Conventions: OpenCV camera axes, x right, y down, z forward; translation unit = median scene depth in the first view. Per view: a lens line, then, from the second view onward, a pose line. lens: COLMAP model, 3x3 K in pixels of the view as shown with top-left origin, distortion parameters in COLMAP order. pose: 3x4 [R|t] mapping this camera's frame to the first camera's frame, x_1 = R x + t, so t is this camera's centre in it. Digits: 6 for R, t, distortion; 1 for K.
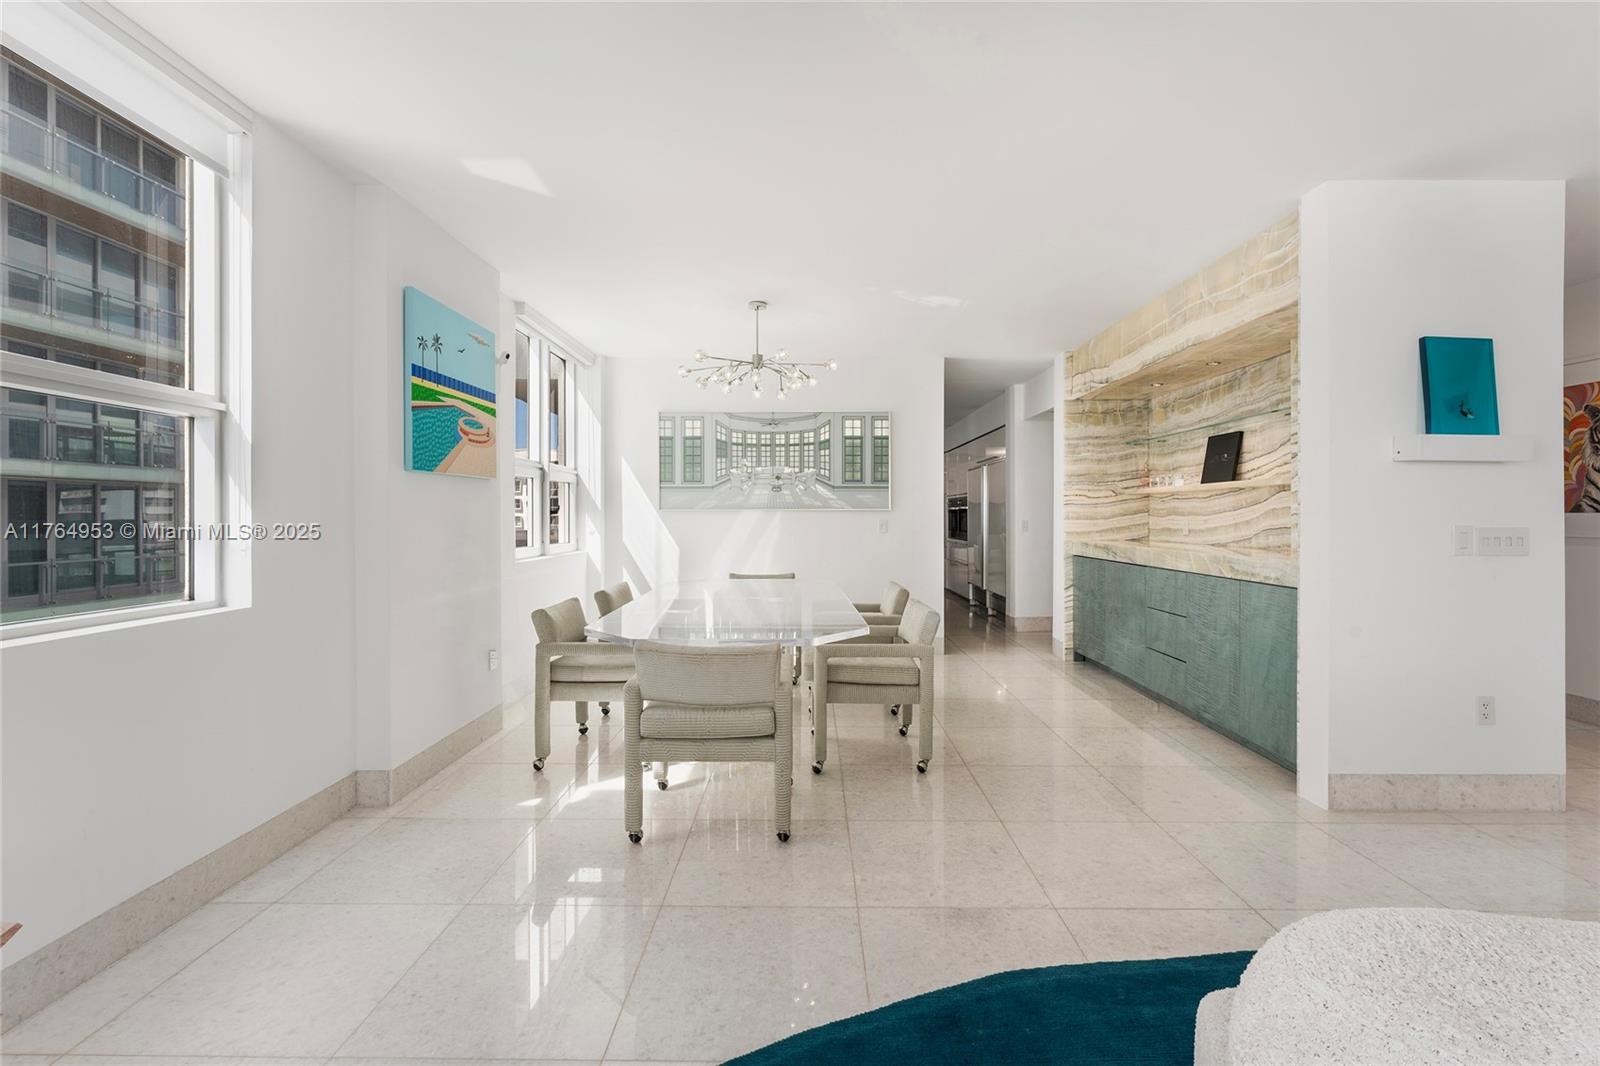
lens RADIAL K [[684.0, 0, 800.7], [0, 684.0, 520.6], [0, 0, 1]] dist [0.000235, 0.000179]
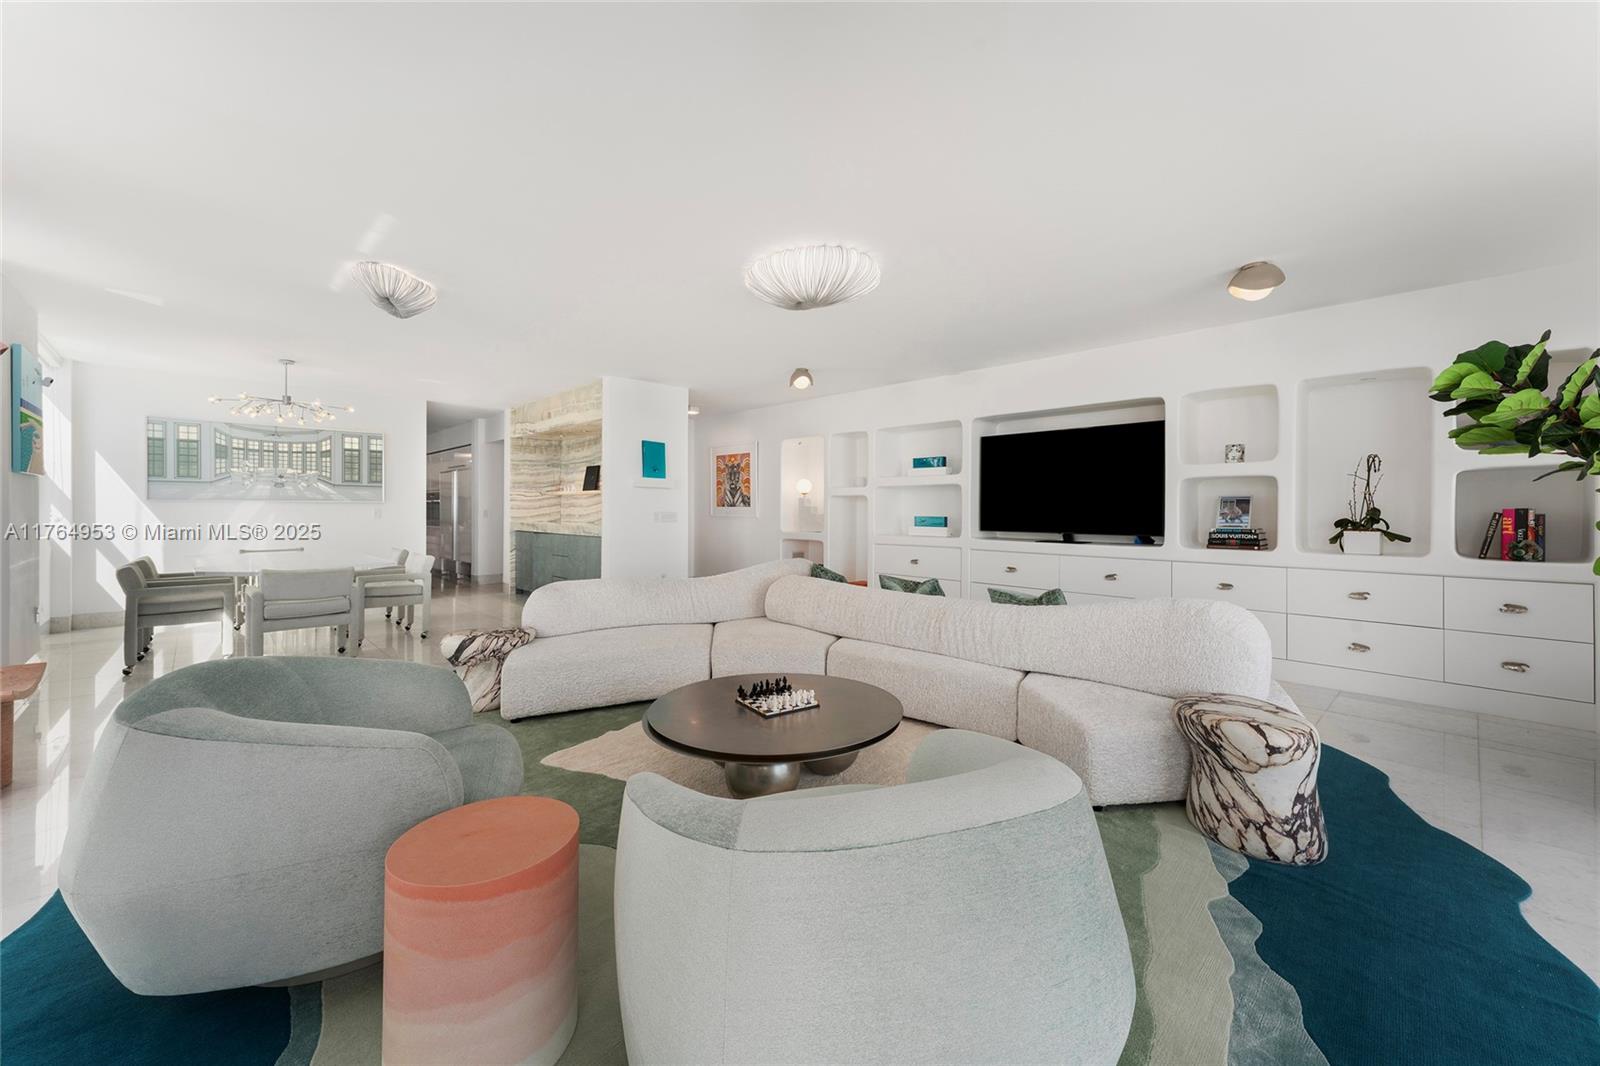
lens RADIAL K [[596.2, 0, 799.1], [0, 596.2, 510.0], [0, 0, 1]] dist [-0.000097, -0.000043]
pose [[0.701451, 0.002299, 0.712714, -0.150756], [0.000413, 0.999993, -0.003632, 0.005623], [-0.712717, 0.002842, 0.701446, -0.505738]]
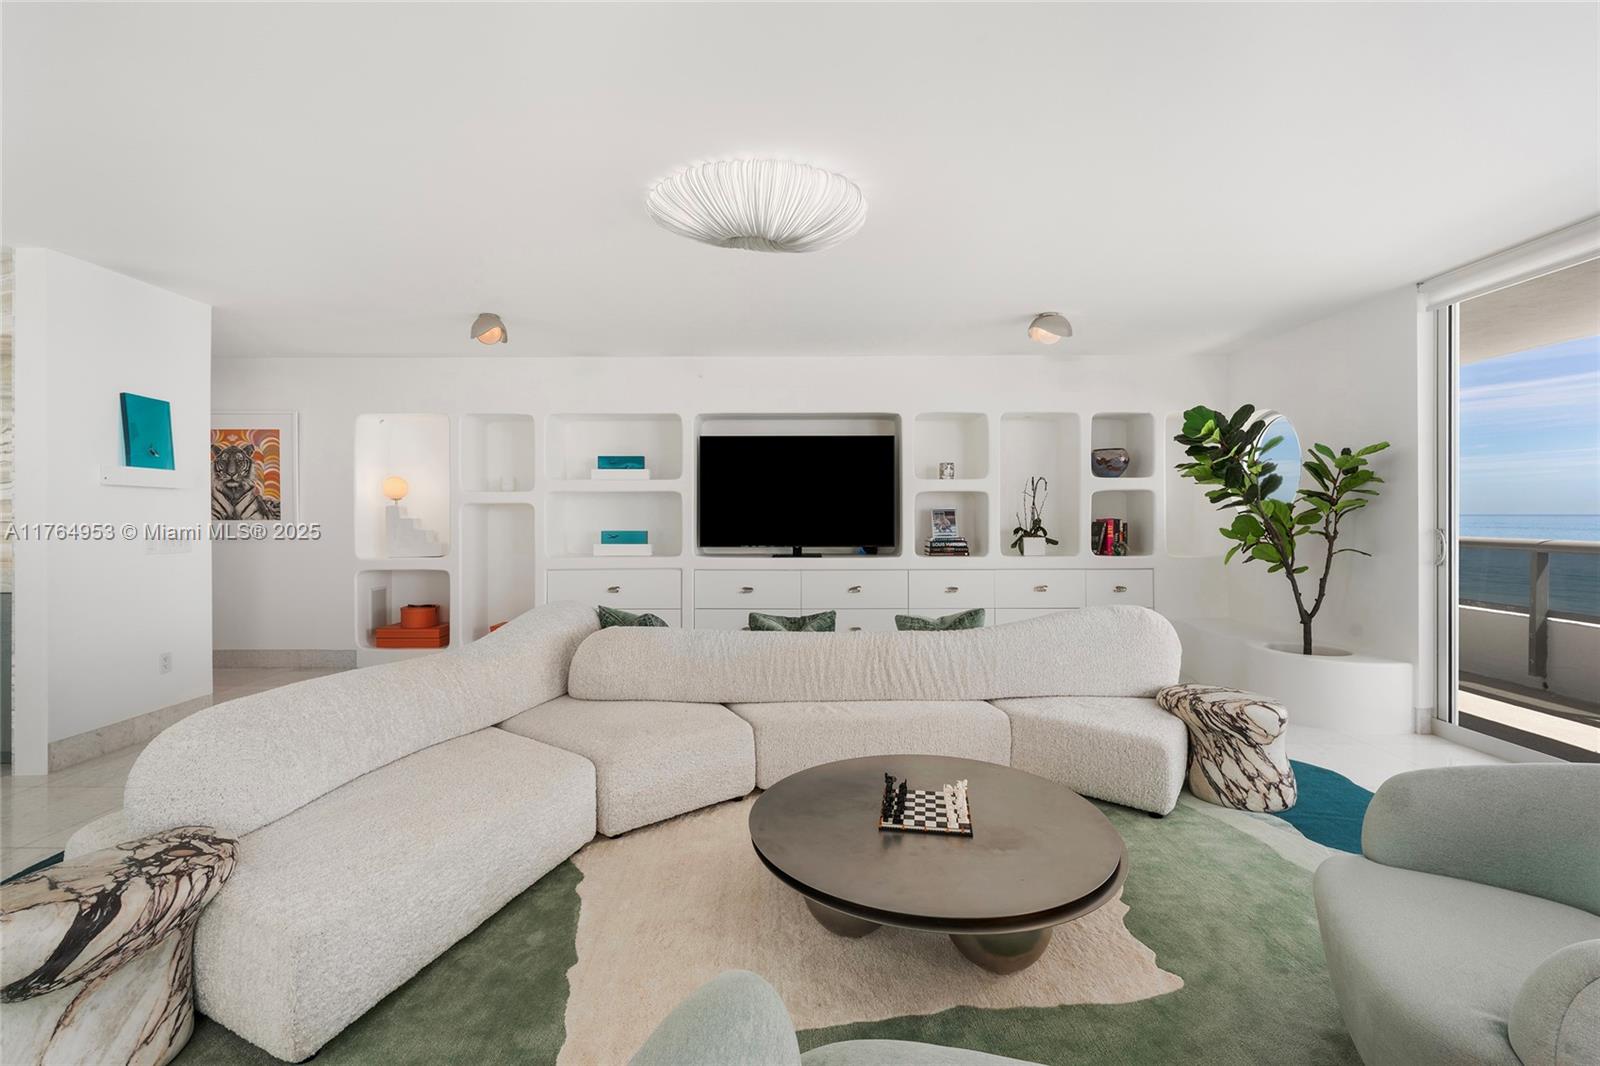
lens RADIAL K [[684.7, 0, 809.7], [0, 684.7, 516.5], [0, 0, 1]] dist [-0.002433, -0.000242]
pose [[0.001502, -0.002552, 0.999996, -0.201022], [0.009348, 0.999953, 0.002537, -0.007978], [-0.999955, 0.009344, 0.001526, -0.163453]]
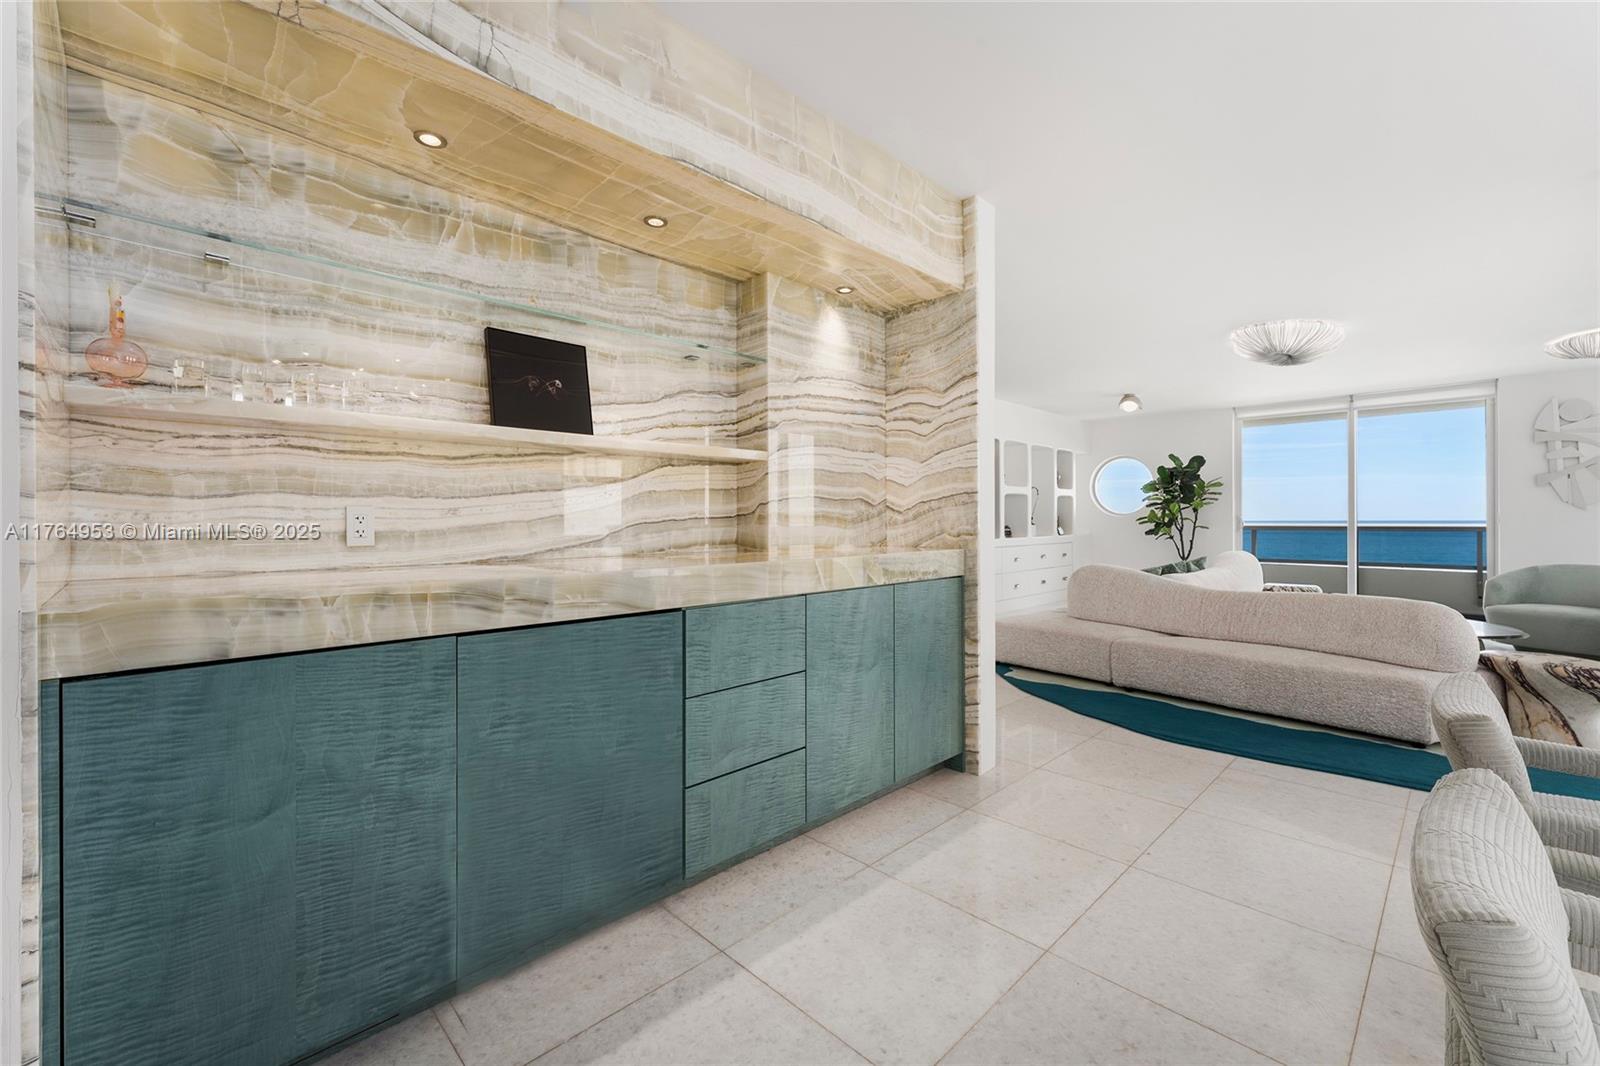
lens RADIAL K [[661.0, 0, 799.3], [0, 661.0, 517.8], [0, 0, 1]] dist [0.000095, -0.000024]
pose [[-0.708845, 0.002882, 0.705359, 0.088753], [0.006768, 0.999973, 0.002716, 0.003979], [-0.705332, 0.006698, -0.708845, 0.768753]]
